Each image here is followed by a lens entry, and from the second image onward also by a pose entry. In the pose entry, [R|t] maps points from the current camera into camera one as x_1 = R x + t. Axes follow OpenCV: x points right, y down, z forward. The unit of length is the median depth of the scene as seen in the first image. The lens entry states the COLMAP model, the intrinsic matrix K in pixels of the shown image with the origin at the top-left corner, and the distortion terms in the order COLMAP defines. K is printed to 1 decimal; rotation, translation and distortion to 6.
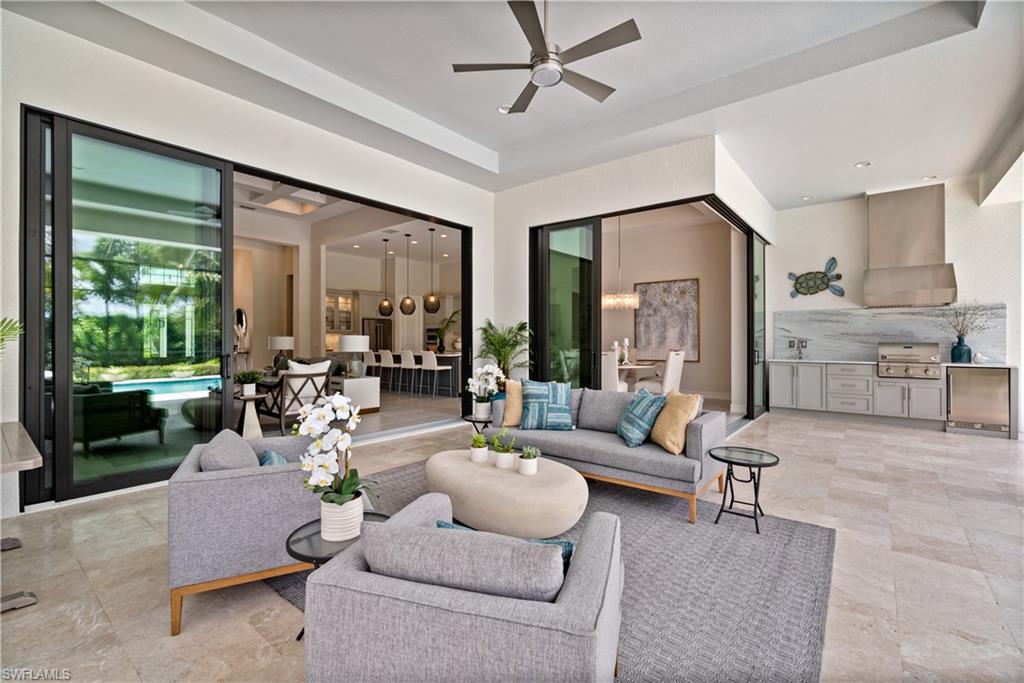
lens RADIAL K [[454.8, 0, 512.9], [0, 454.8, 338.4], [0, 0, 1]] dist [-0.014149, 0.002241]
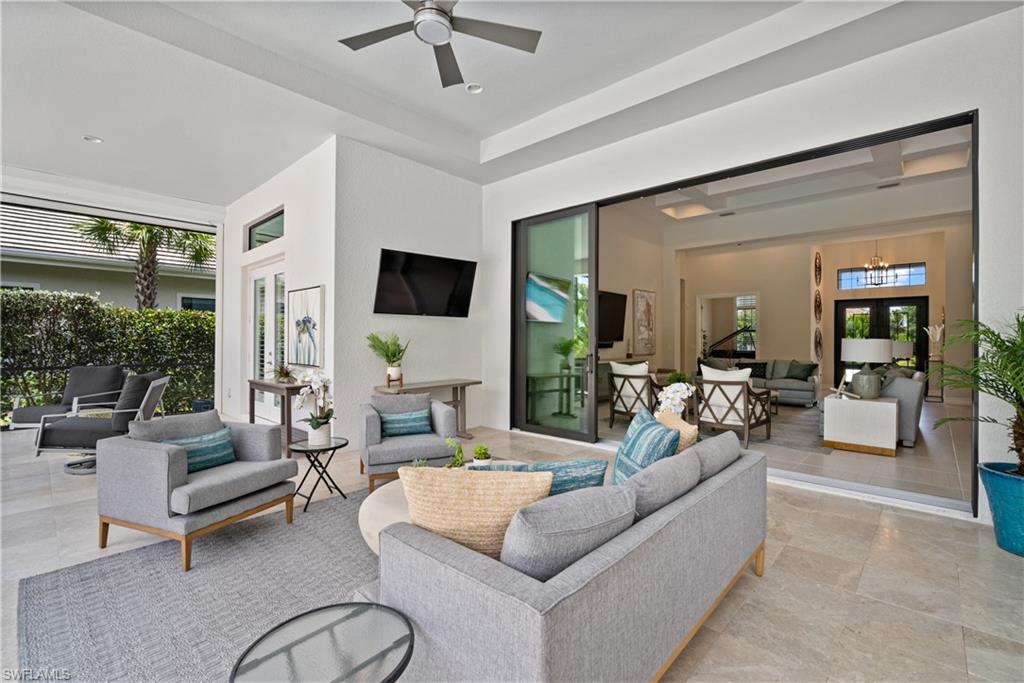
lens RADIAL K [[454.8, 0, 505.6], [0, 454.8, 343.0], [0, 0, 1]] dist [-0.014149, 0.002241]
pose [[-0.085871, -0.004457, -0.996296, 0.505407], [-0.006354, 0.999972, -0.003925, 0.008581], [0.996286, 0.005993, -0.085897, 0.657123]]
